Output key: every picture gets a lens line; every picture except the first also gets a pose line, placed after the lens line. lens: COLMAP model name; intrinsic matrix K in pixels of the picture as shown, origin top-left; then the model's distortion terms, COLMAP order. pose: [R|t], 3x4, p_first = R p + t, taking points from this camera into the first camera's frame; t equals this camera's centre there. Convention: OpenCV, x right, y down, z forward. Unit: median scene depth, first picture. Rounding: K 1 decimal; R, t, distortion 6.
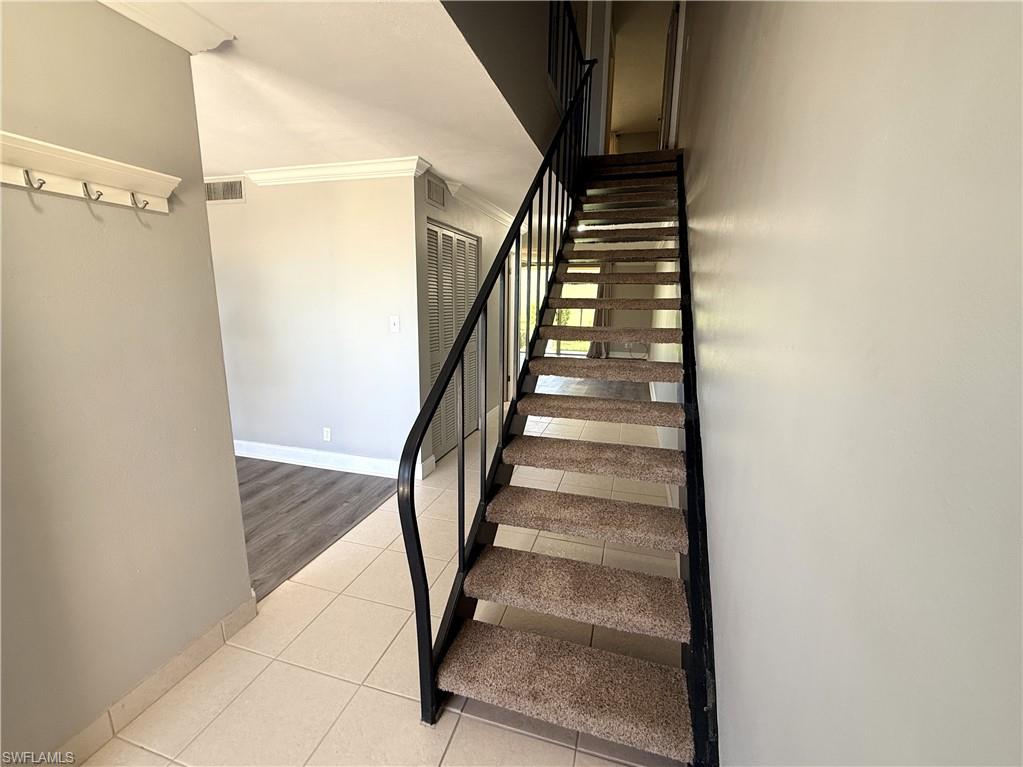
lens RADIAL K [[430.8, 0, 511.5], [0, 430.8, 383.5], [0, 0, 1]] dist [0.000978, 0.000204]
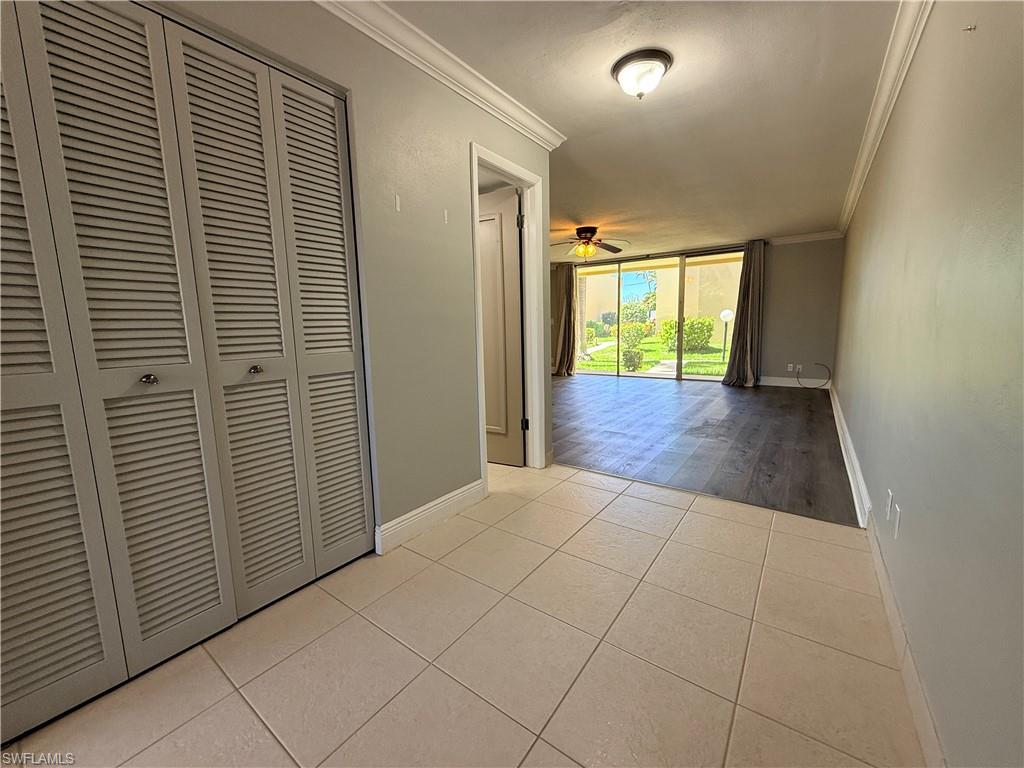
lens RADIAL K [[407.9, 0, 510.7], [0, 407.9, 382.8], [0, 0, 1]] dist [0.001848, -0.000150]
pose [[0.939555, 0.014417, -0.342093, 0.083862], [-0.033284, 0.998227, -0.049345, -0.021235], [0.340776, 0.057748, 0.938369, 0.290261]]
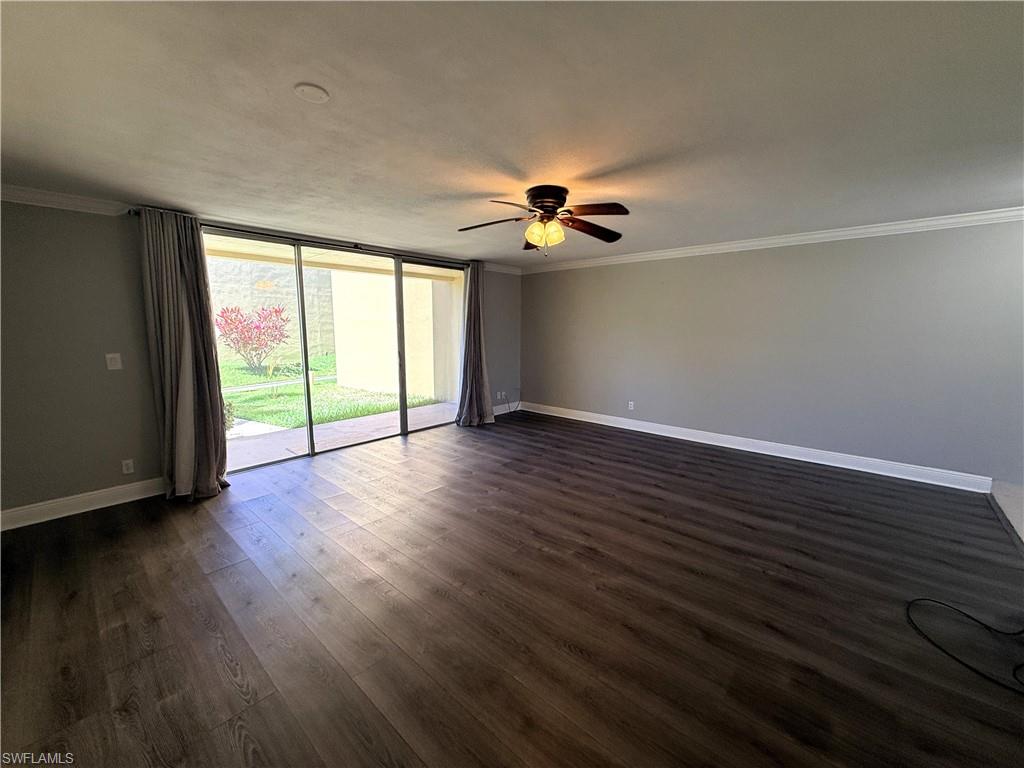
lens RADIAL K [[407.9, 0, 510.7], [0, 407.9, 382.8], [0, 0, 1]] dist [0.001848, -0.000150]
pose [[0.428538, -0.137112, 0.893060, -0.266454], [0.177822, 0.981886, 0.065422, -0.142325], [-0.885853, 0.130770, 0.445157, 0.707855]]
